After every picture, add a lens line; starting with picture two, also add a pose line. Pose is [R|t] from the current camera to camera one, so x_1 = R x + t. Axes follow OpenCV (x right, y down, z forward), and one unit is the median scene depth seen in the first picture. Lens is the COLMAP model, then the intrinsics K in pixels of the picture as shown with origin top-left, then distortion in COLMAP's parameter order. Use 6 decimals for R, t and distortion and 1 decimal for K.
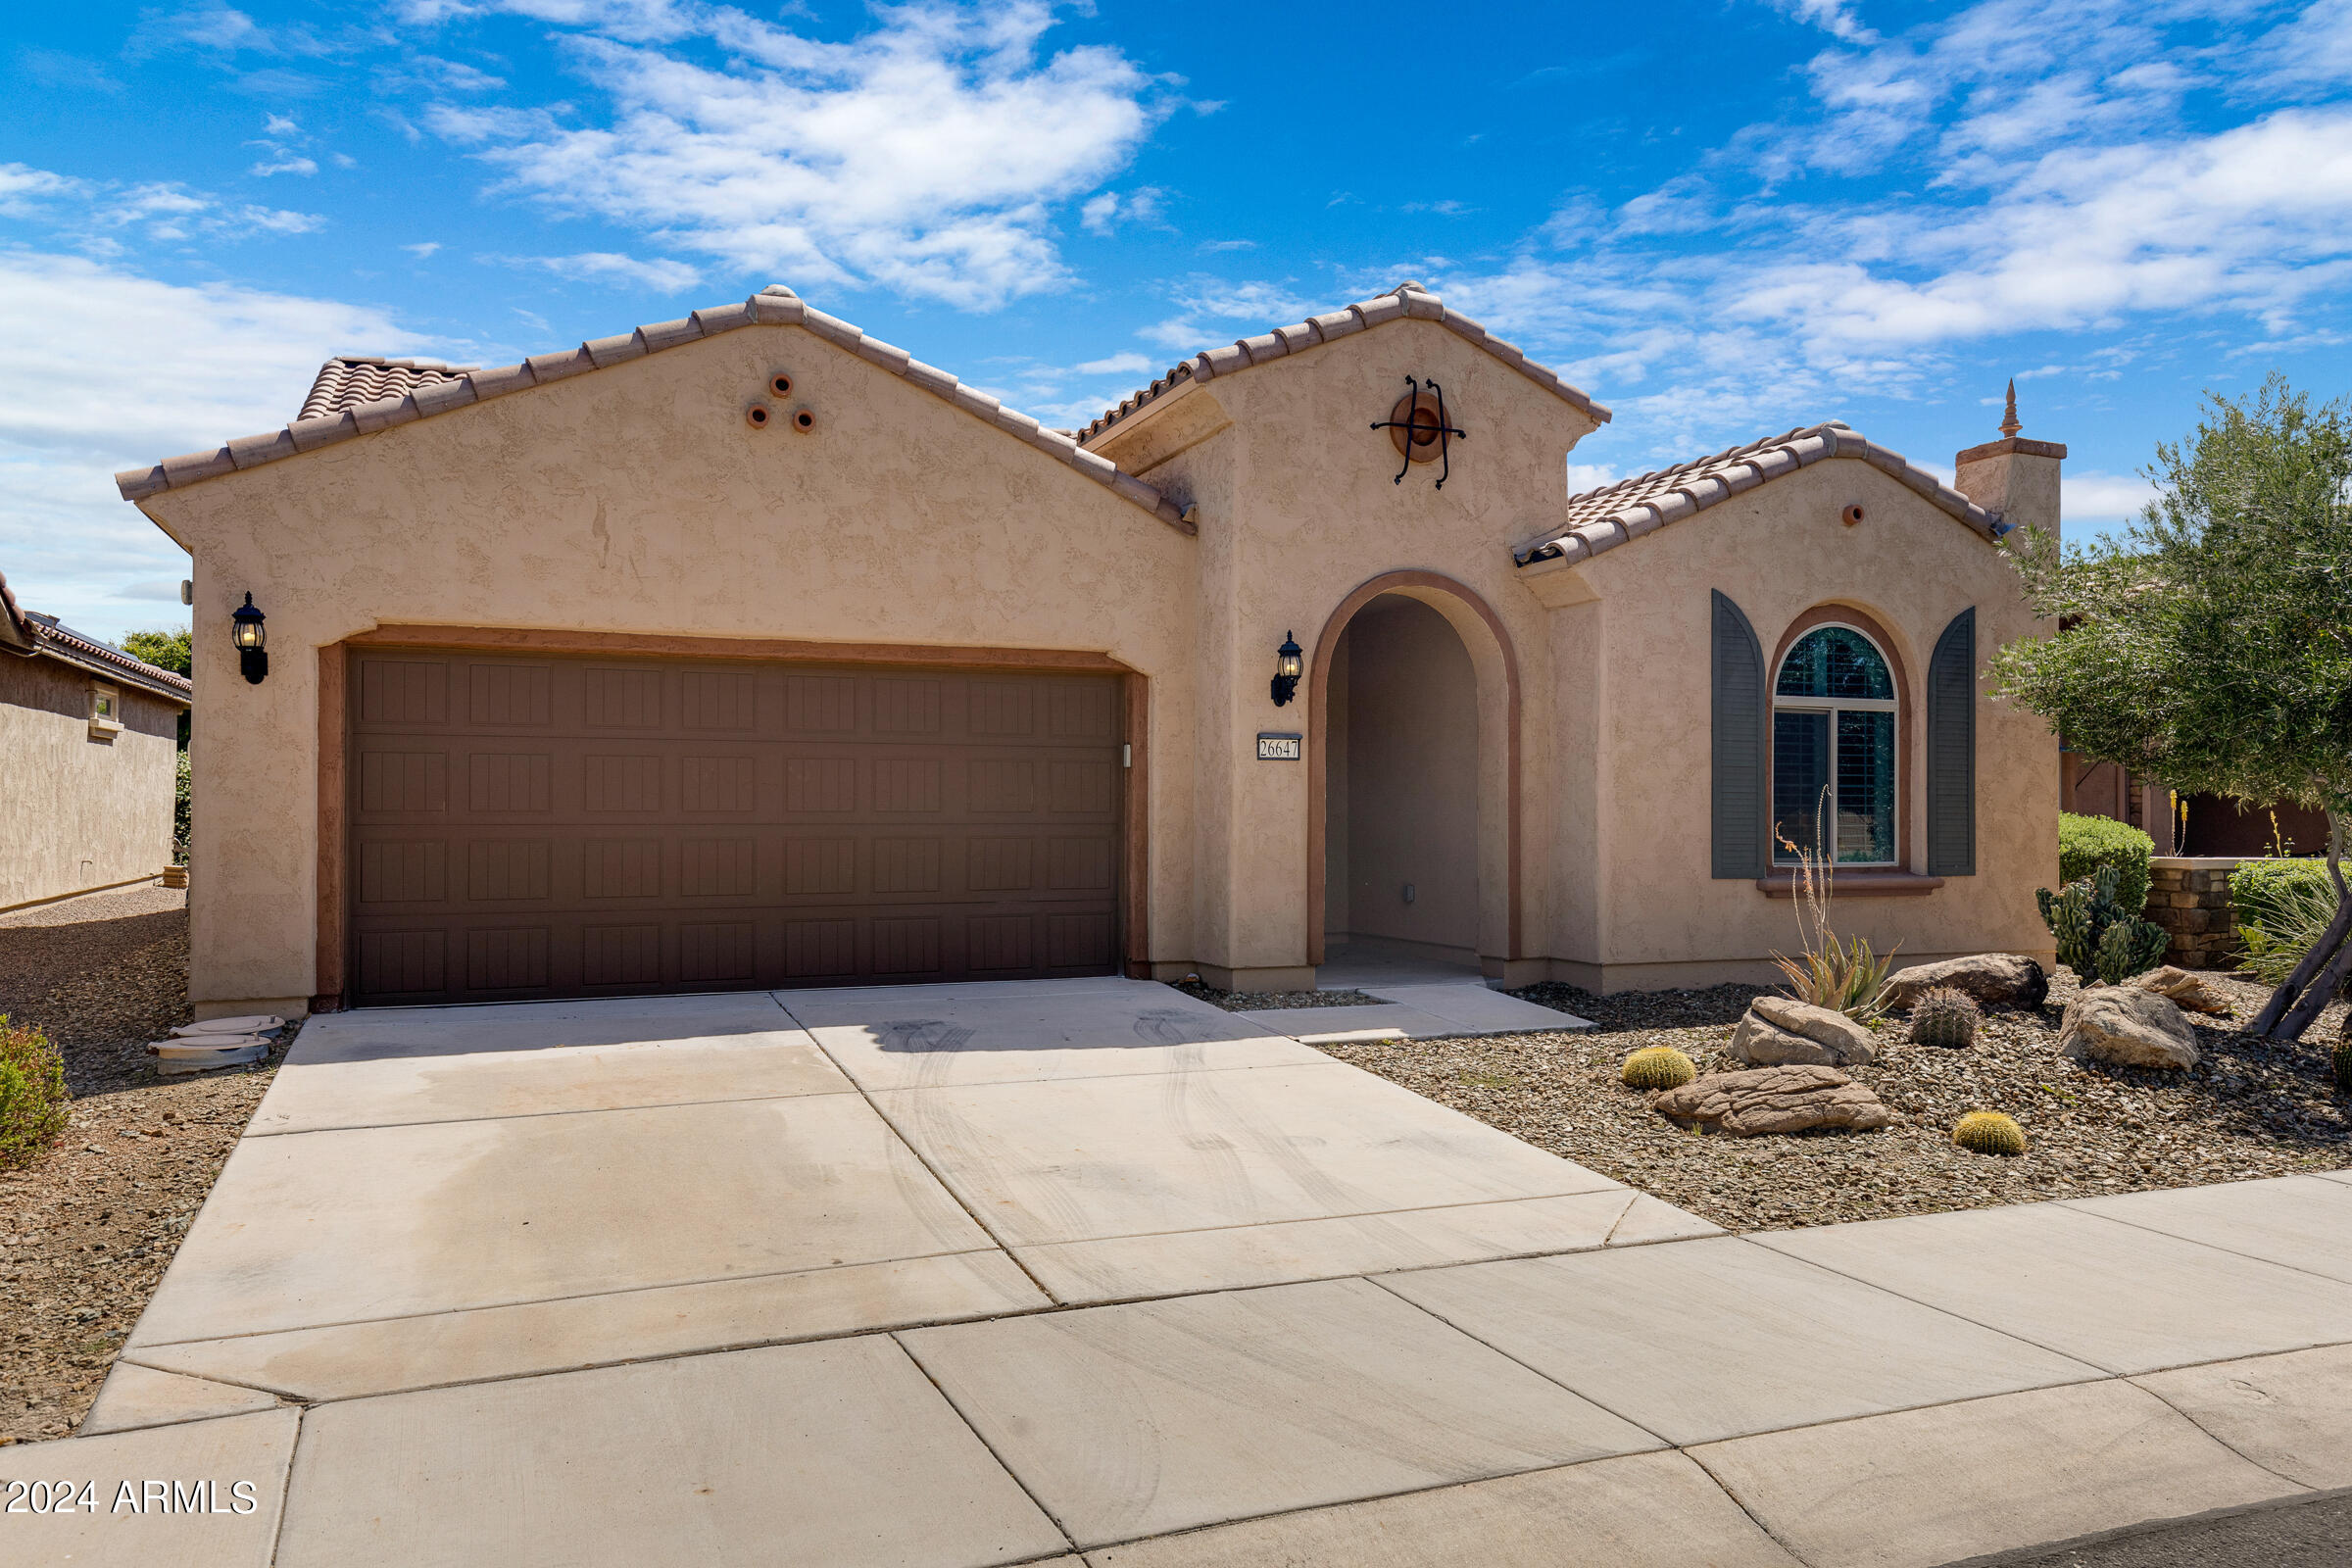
lens RADIAL K [[1681.2, 0, 1199.9], [0, 1681.2, 787.3], [0, 0, 1]] dist [0.047489, -0.001447]
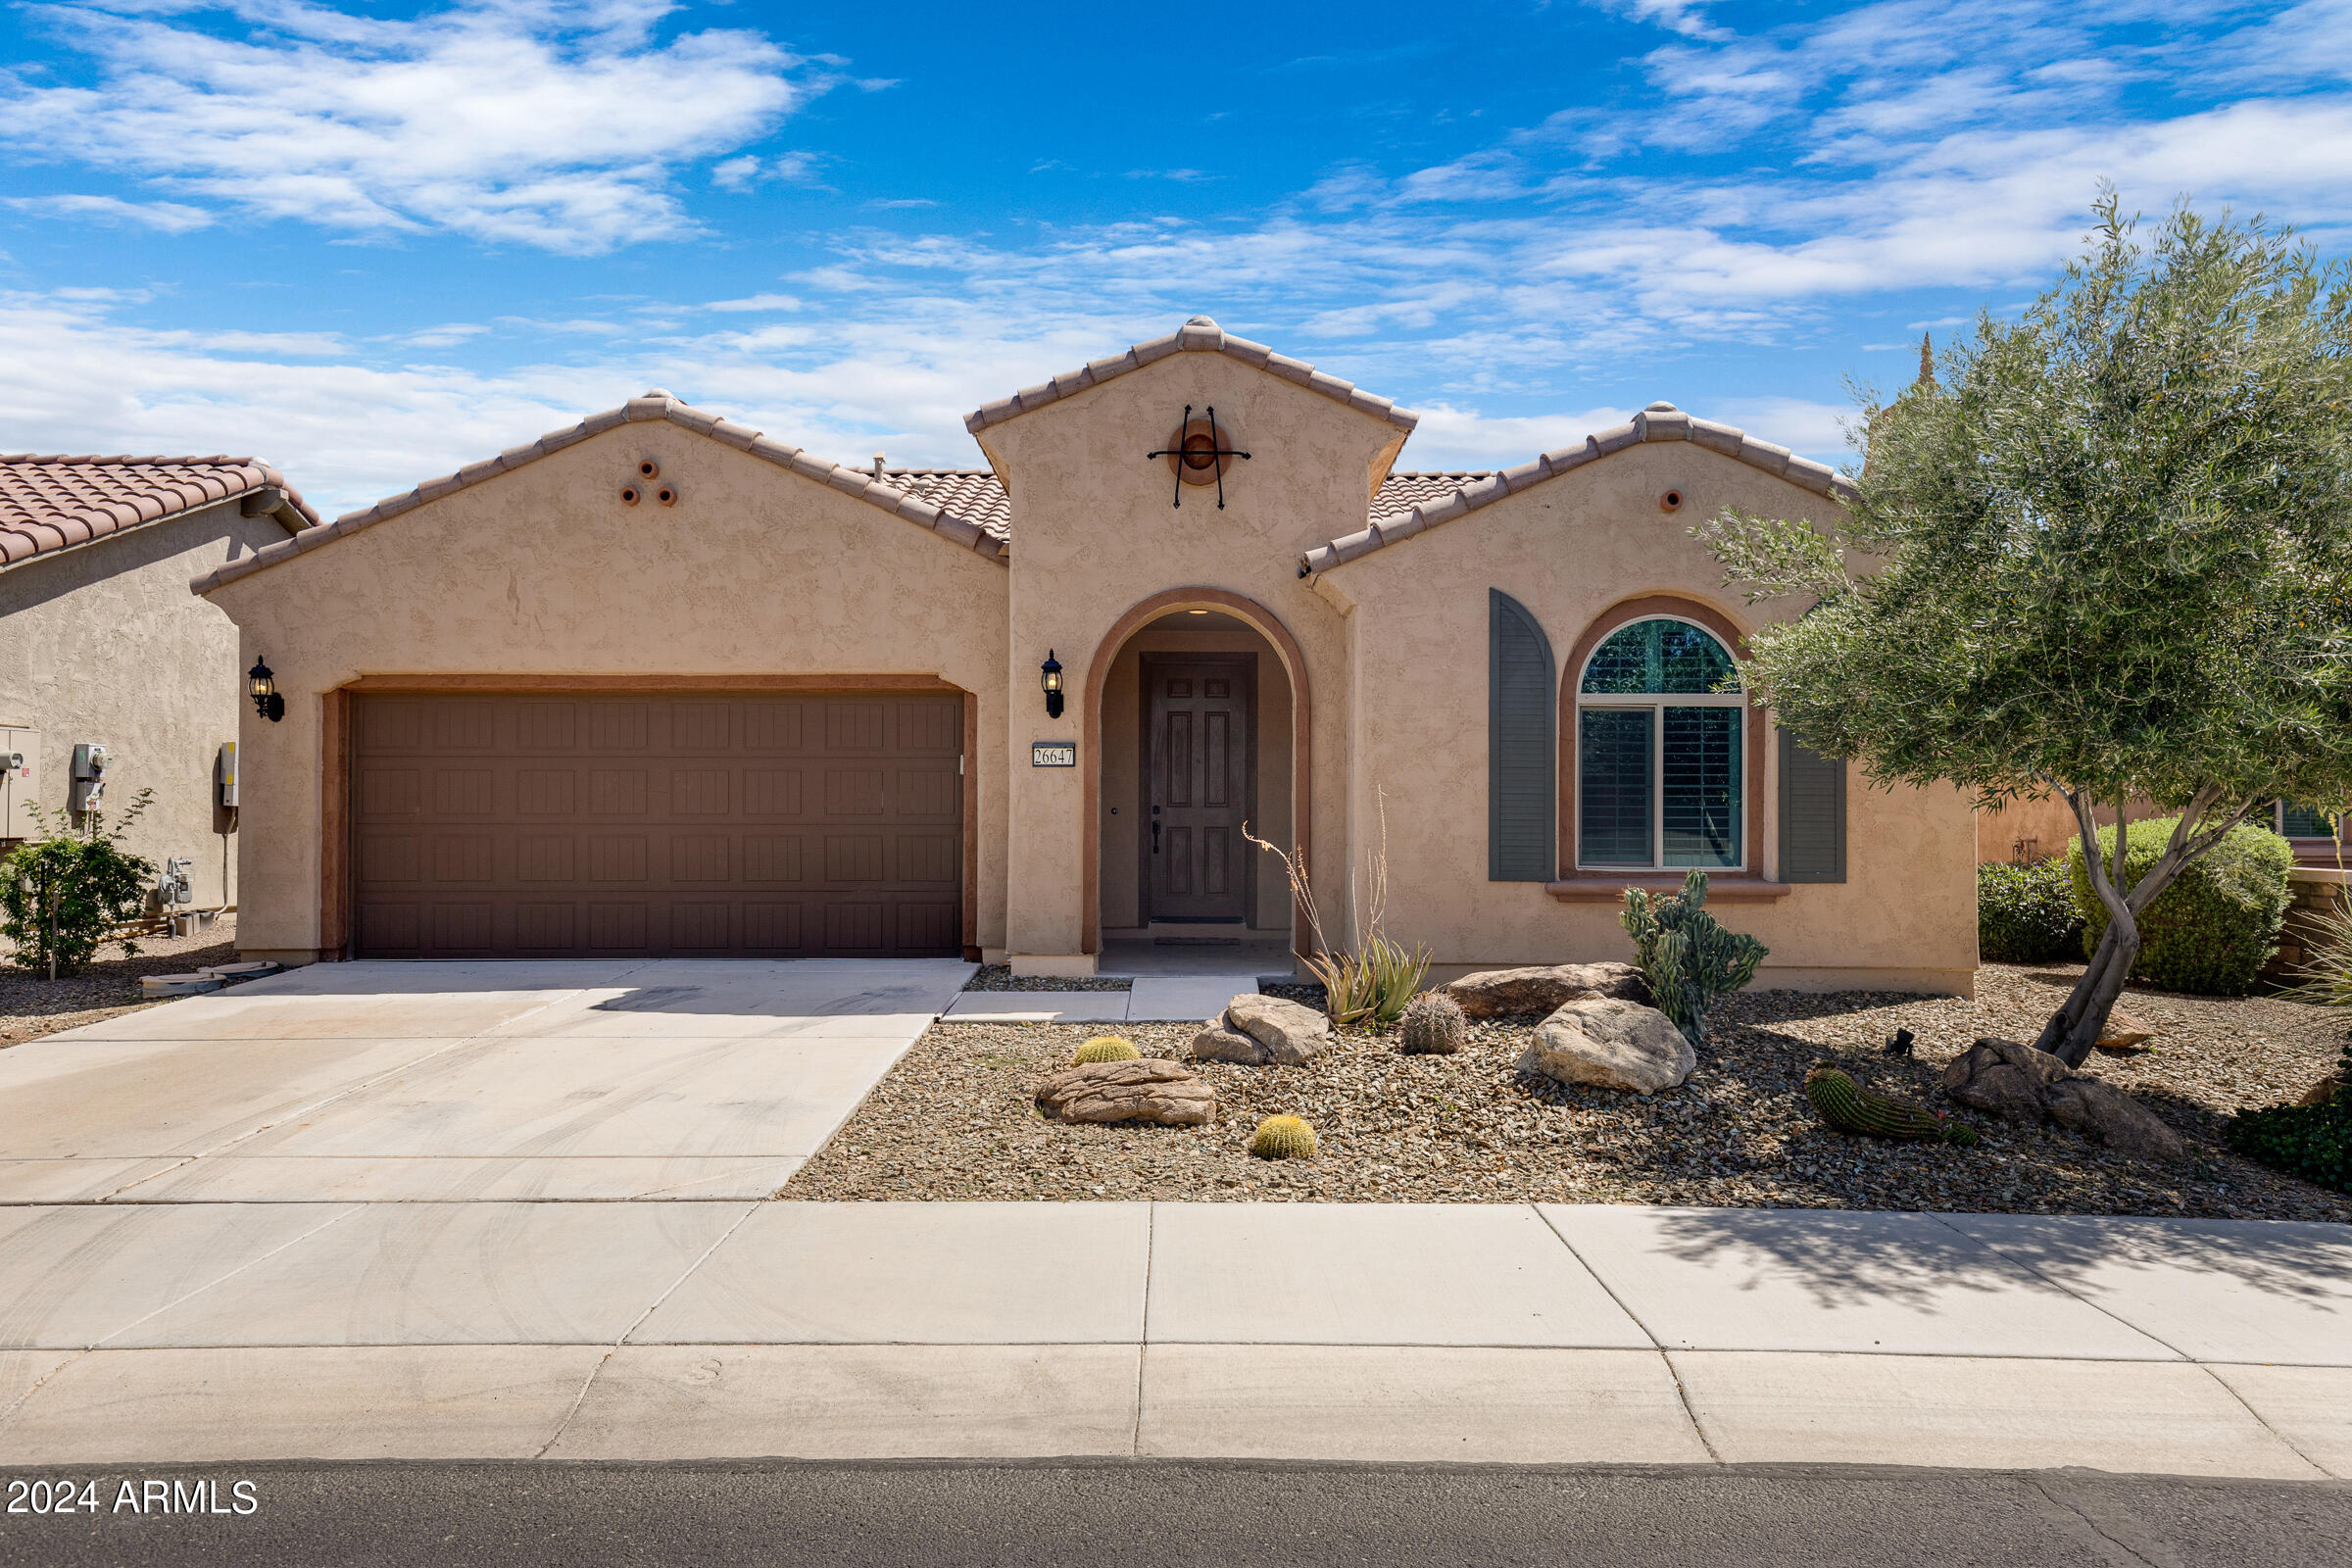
lens RADIAL K [[1524.9, 0, 1213.1], [0, 1524.9, 793.4], [0, 0, 1]] dist [0.039554, 0.002443]
pose [[0.918272, -0.006504, -0.395896, 0.536417], [0.005148, 0.999977, -0.004488, 0.006217], [0.395916, 0.002084, 0.918284, 0.121728]]
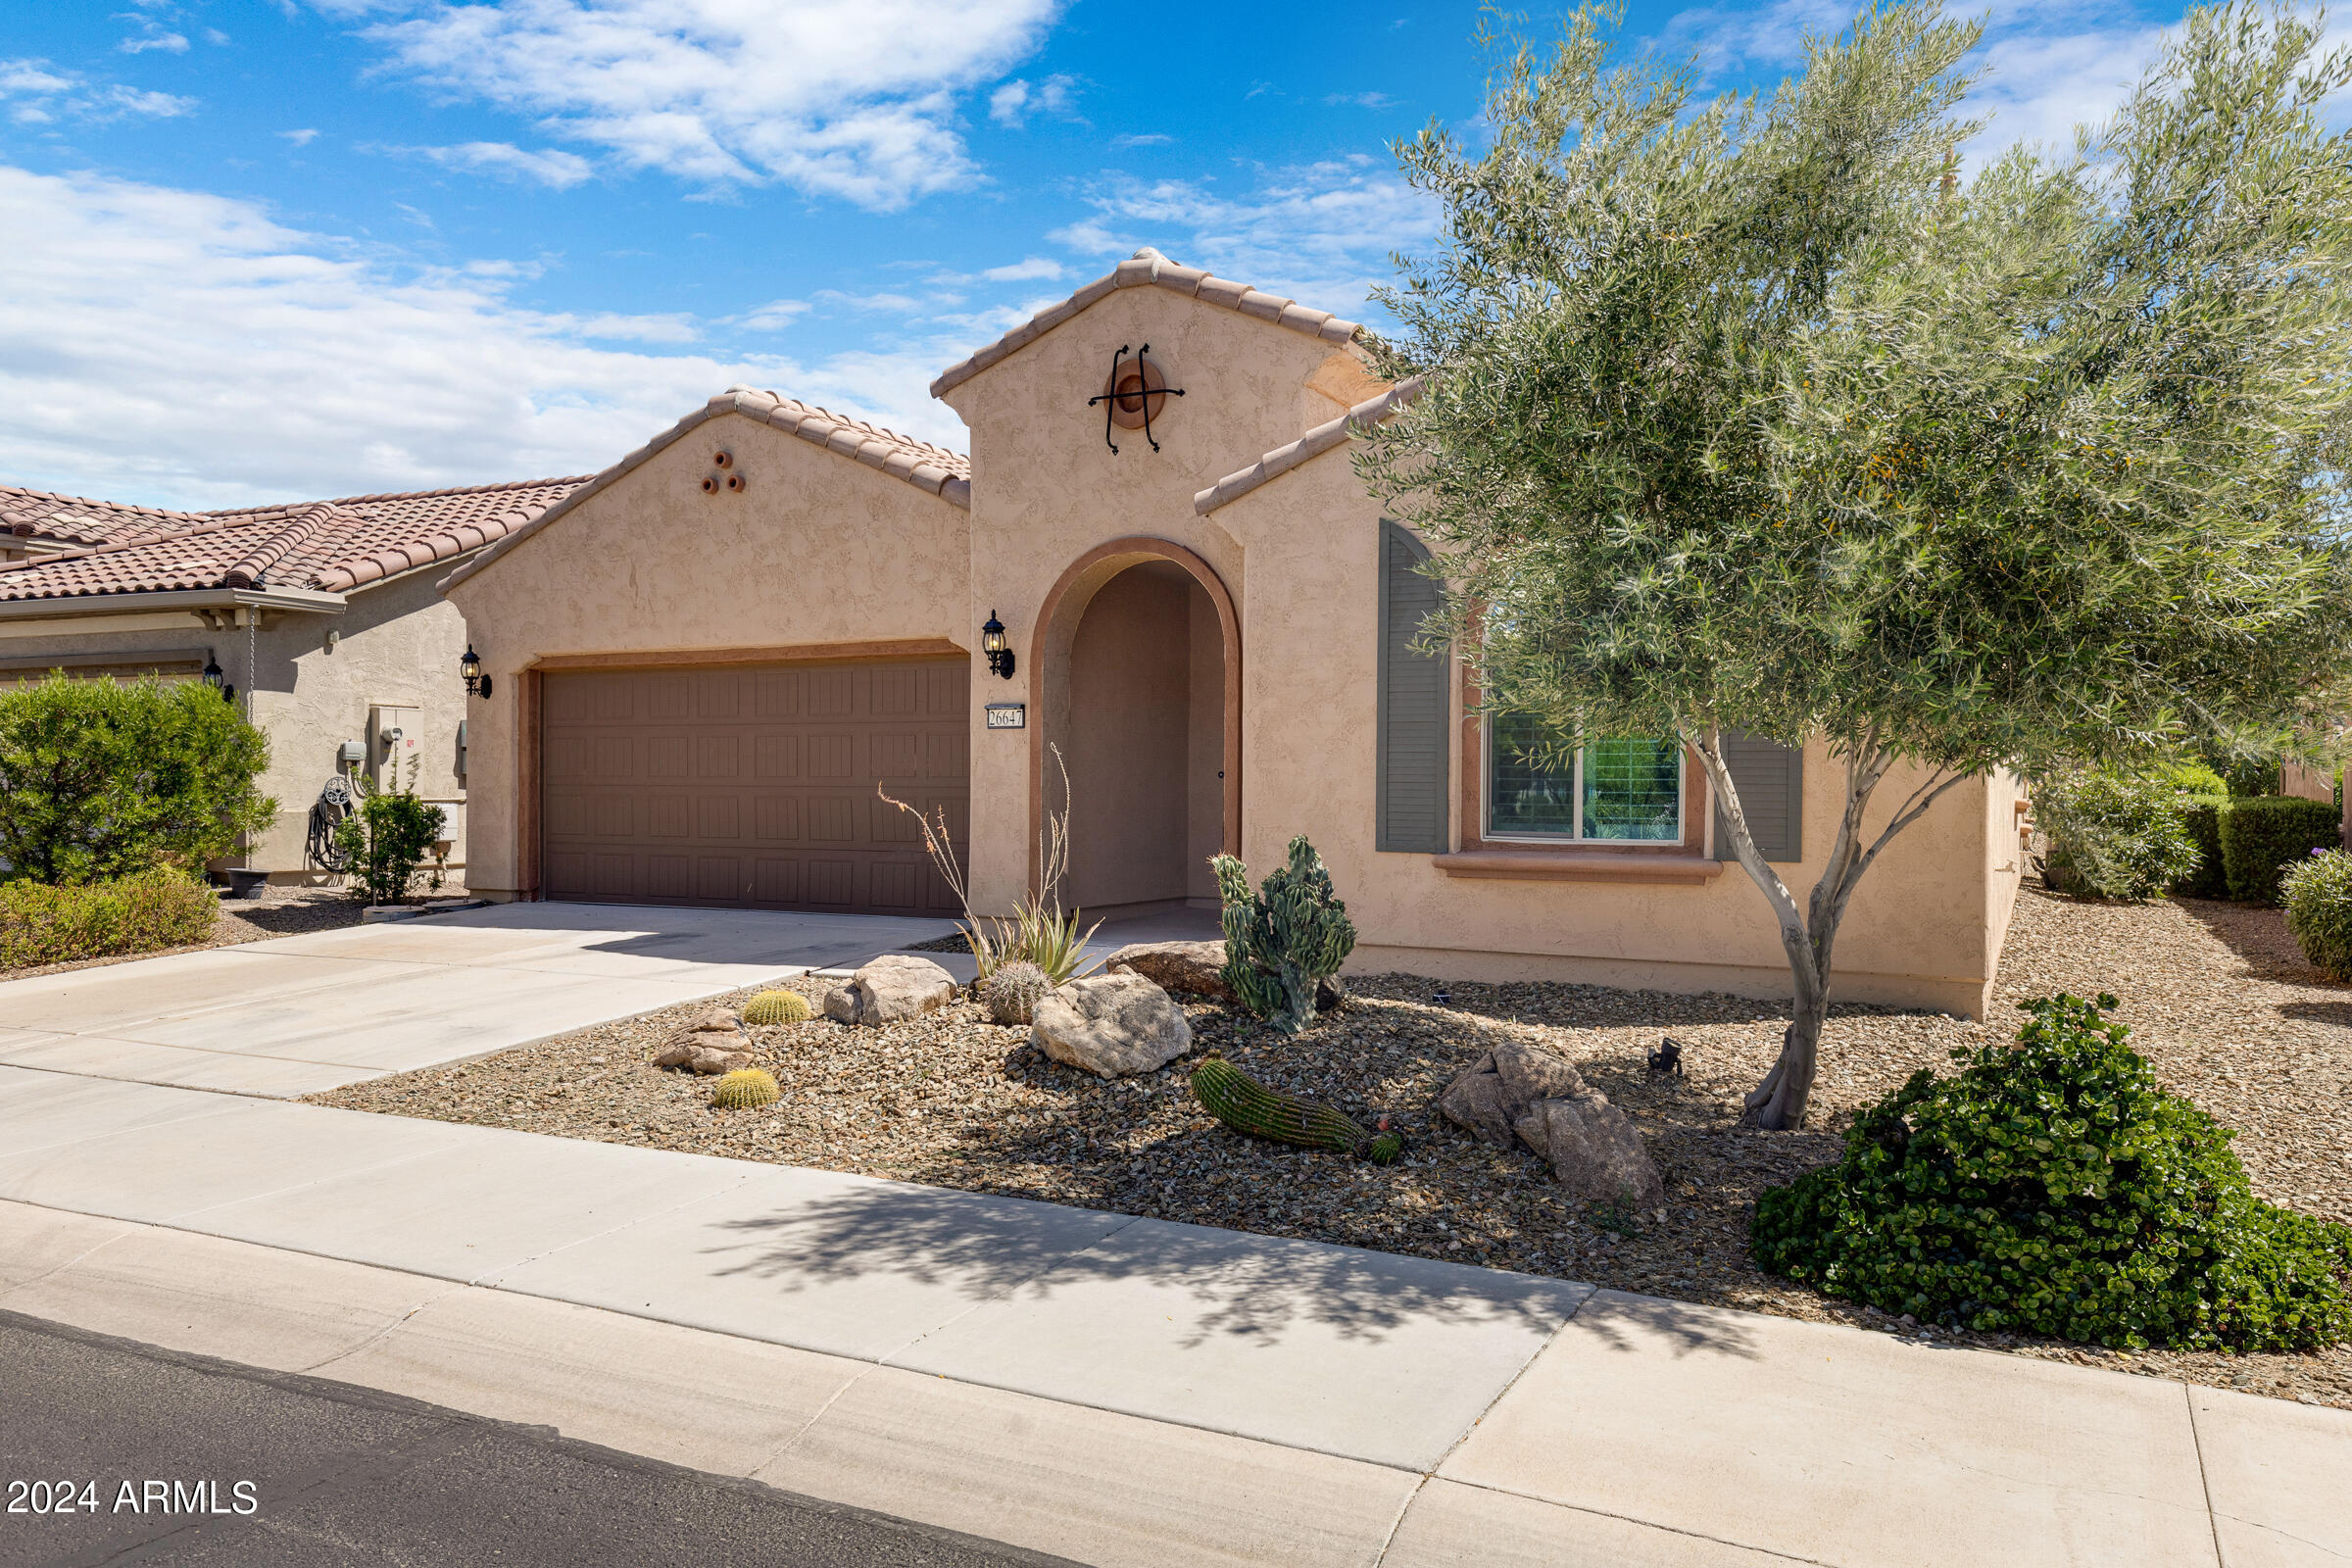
lens RADIAL K [[1681.2, 0, 1199.9], [0, 1681.2, 787.3], [0, 0, 1]] dist [0.047489, -0.001447]
pose [[0.643798, 0.001908, -0.765193, 0.958180], [0.006684, 0.999945, 0.008117, 0.013905], [0.765166, -0.010340, 0.643750, 0.391313]]
